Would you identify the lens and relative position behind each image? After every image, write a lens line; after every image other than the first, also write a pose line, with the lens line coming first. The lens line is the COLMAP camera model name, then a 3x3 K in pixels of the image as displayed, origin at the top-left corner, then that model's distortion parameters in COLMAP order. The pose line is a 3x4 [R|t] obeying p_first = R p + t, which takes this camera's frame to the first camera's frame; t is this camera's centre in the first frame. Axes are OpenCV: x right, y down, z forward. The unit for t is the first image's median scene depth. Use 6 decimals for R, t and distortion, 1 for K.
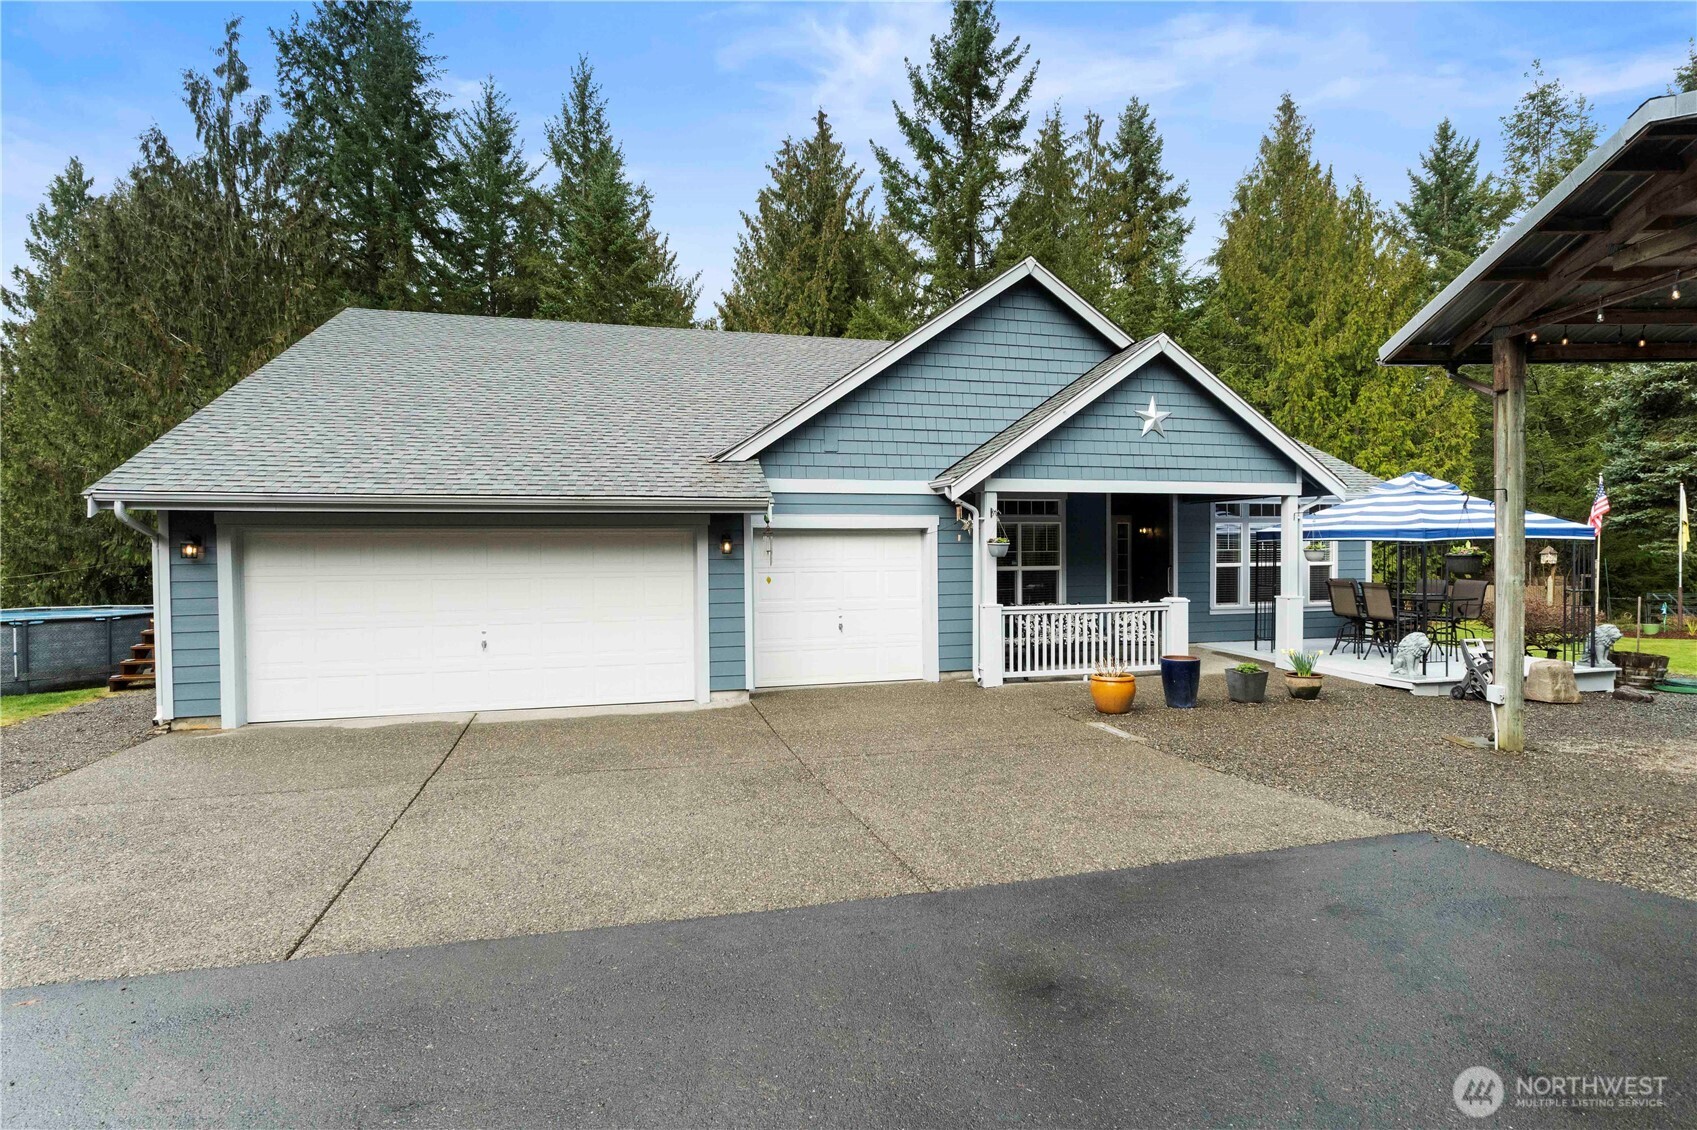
lens RADIAL K [[856.3, 0, 841.9], [0, 856.3, 561.6], [0, 0, 1]] dist [-0.004452, 0.005535]
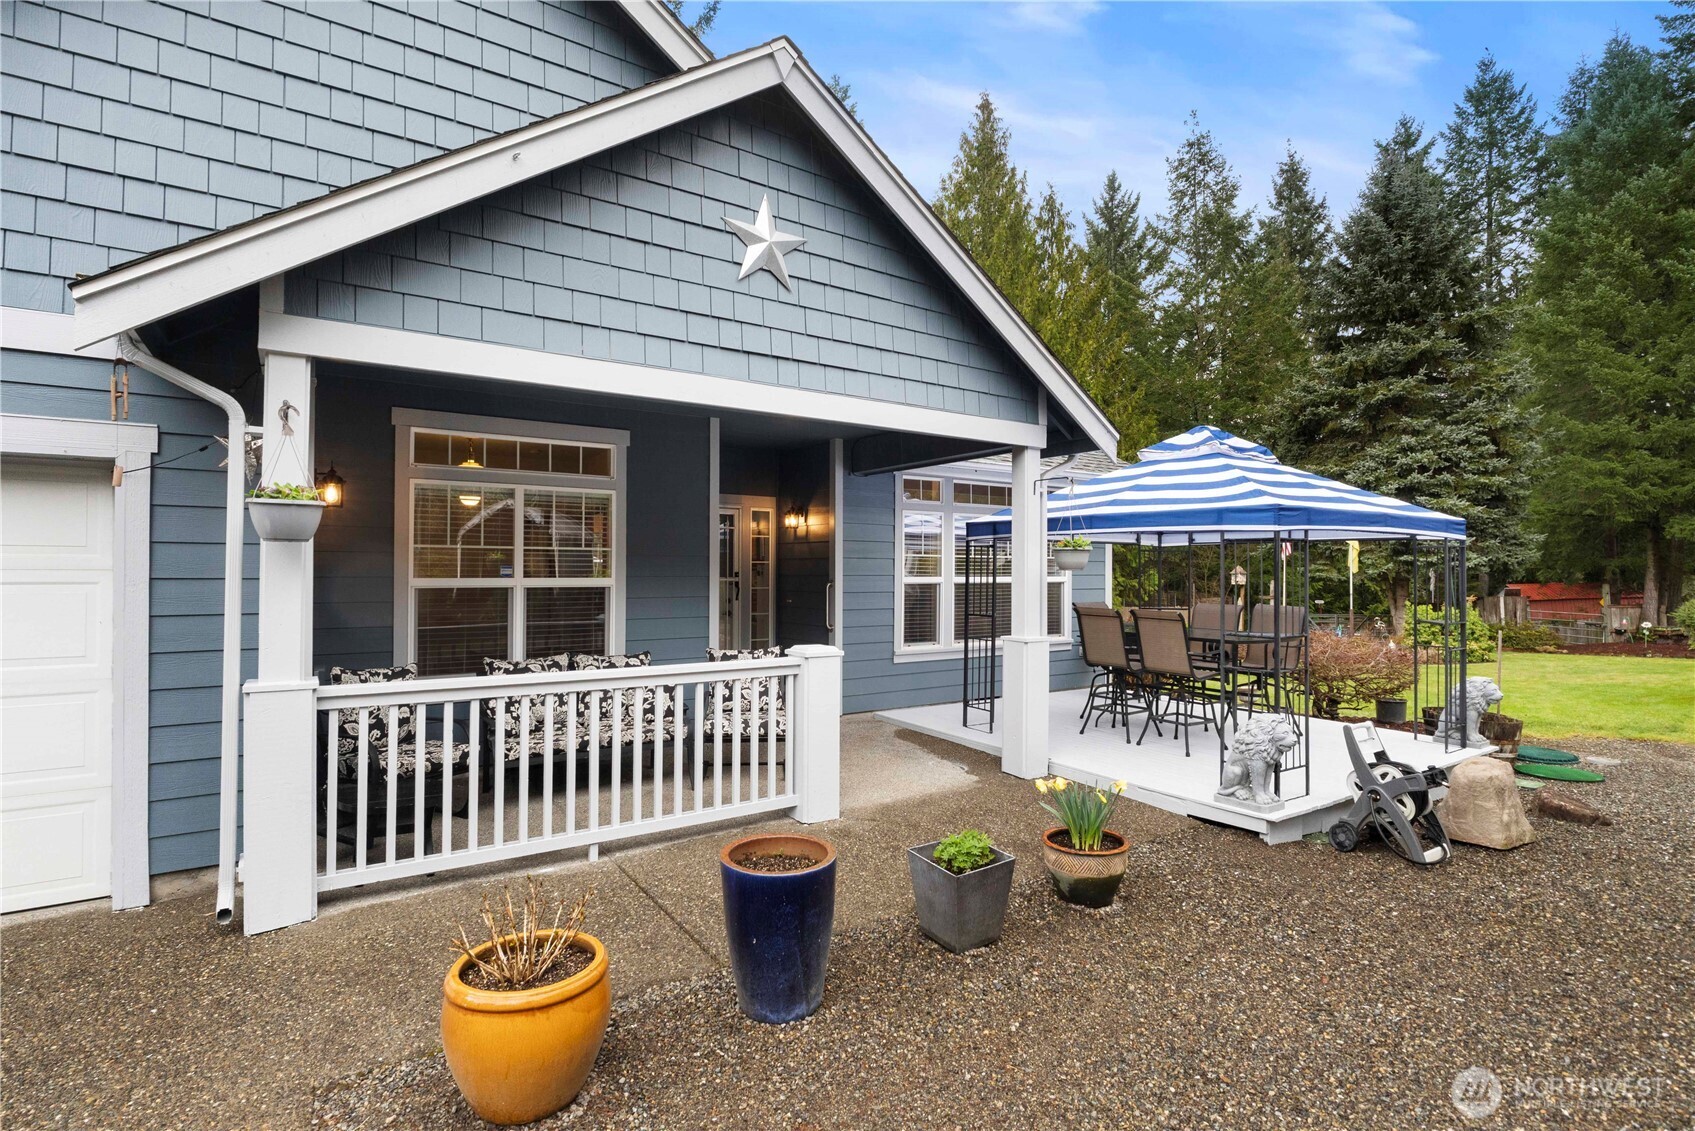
lens RADIAL K [[855.3, 0, 849.4], [0, 855.3, 565.7], [0, 0, 1]] dist [-0.004452, 0.005535]
pose [[0.944954, 0.012315, 0.326972, 0.221096], [-0.006212, 0.999787, -0.019704, 0.006520], [-0.327145, 0.016588, 0.944829, 0.481720]]
